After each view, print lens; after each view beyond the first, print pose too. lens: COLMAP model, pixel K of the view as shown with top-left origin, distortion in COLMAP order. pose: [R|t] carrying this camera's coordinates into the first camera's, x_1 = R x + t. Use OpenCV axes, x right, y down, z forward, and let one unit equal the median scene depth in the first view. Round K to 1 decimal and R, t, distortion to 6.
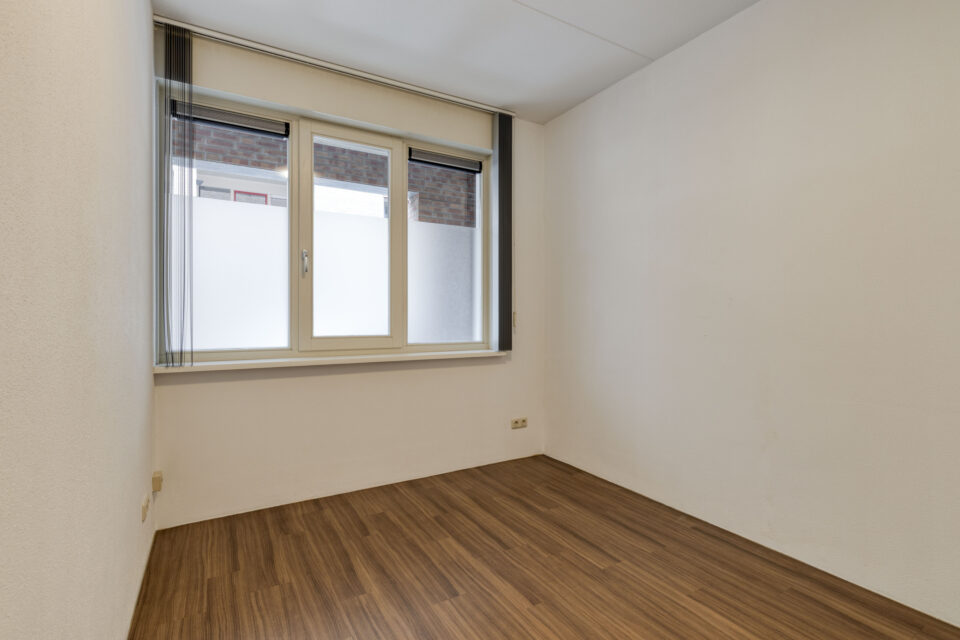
lens RADIAL K [[451.2, 0, 475.6], [0, 451.2, 314.9], [0, 0, 1]] dist [-0.000166, -0.000361]
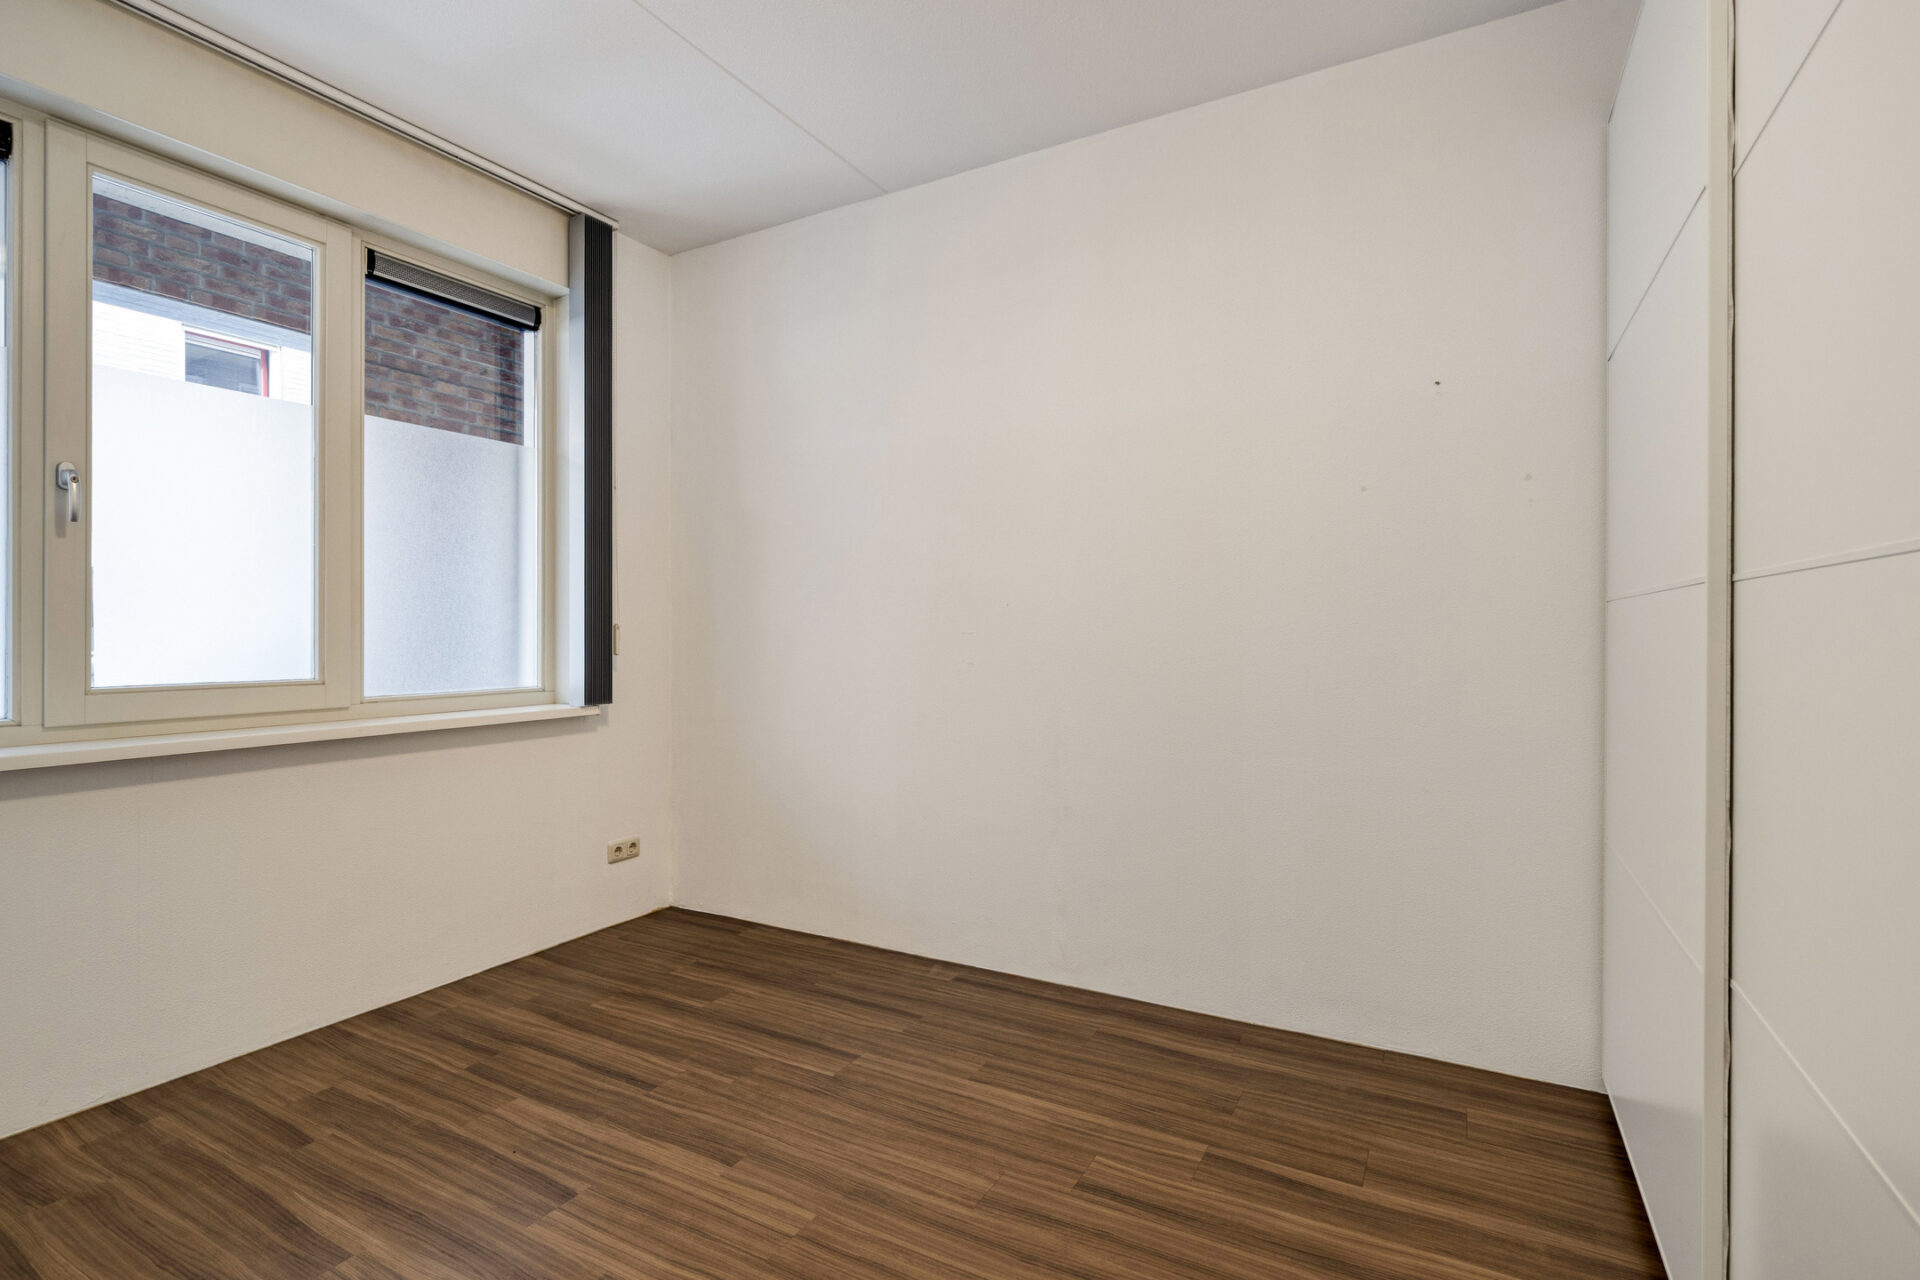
lens RADIAL K [[902.4, 0, 951.2], [0, 902.4, 629.8], [0, 0, 1]] dist [-0.000166, -0.000361]
pose [[0.865119, -0.002811, 0.501559, -0.122536], [0.003058, 0.999995, 0.000329, -0.000727], [-0.501557, 0.001249, 0.865123, -0.048284]]
